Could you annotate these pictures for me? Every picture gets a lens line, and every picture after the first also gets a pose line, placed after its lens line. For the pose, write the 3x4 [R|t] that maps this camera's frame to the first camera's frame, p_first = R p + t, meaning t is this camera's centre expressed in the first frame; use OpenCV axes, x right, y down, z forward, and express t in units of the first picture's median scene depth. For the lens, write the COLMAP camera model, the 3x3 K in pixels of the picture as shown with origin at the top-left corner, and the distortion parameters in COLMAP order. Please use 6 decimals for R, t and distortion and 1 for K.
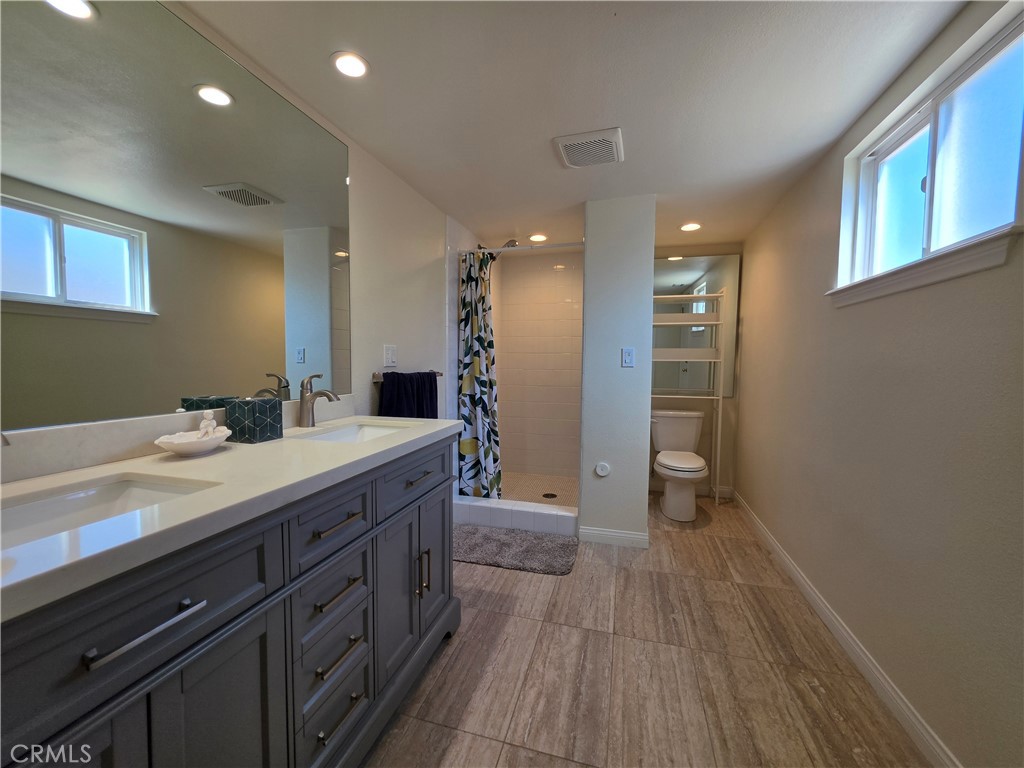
lens RADIAL K [[413.1, 0, 512.0], [0, 413.1, 384.0], [0, 0, 1]] dist [-0.001261, -0.000123]
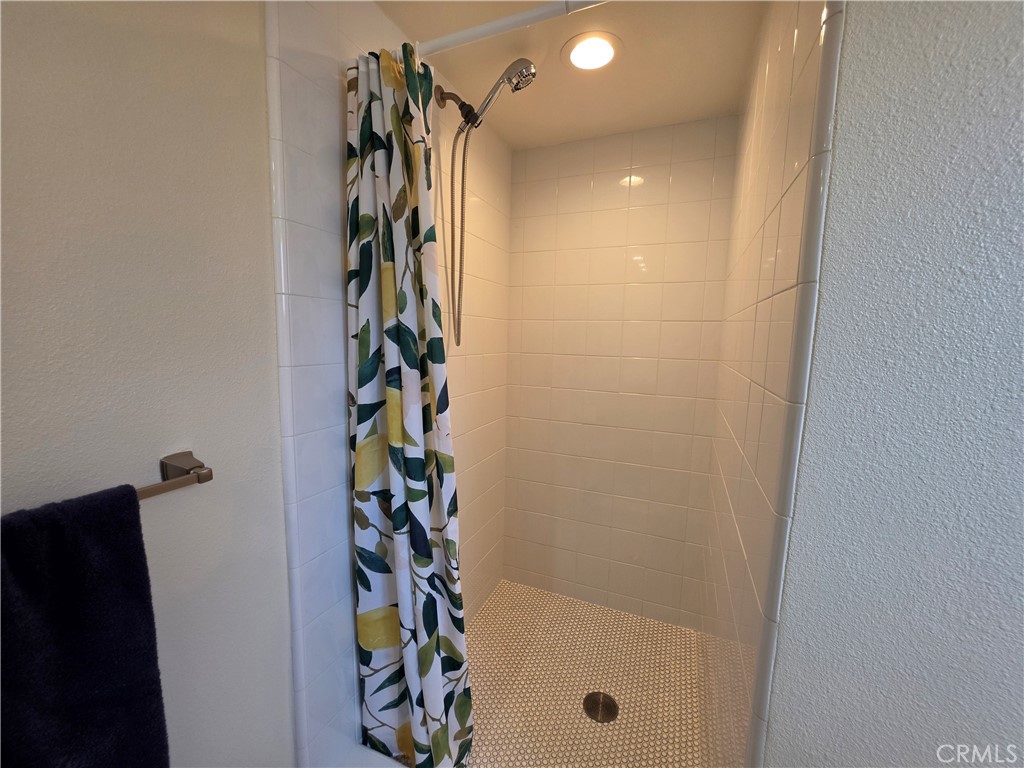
lens RADIAL K [[413.1, 0, 512.0], [0, 413.1, 384.0], [0, 0, 1]] dist [-0.001261, -0.000123]
pose [[0.994509, 0.024325, -0.101780, 0.042899], [-0.017294, 0.997438, 0.069409, -0.093046], [0.103208, -0.067268, 0.992383, 0.681556]]
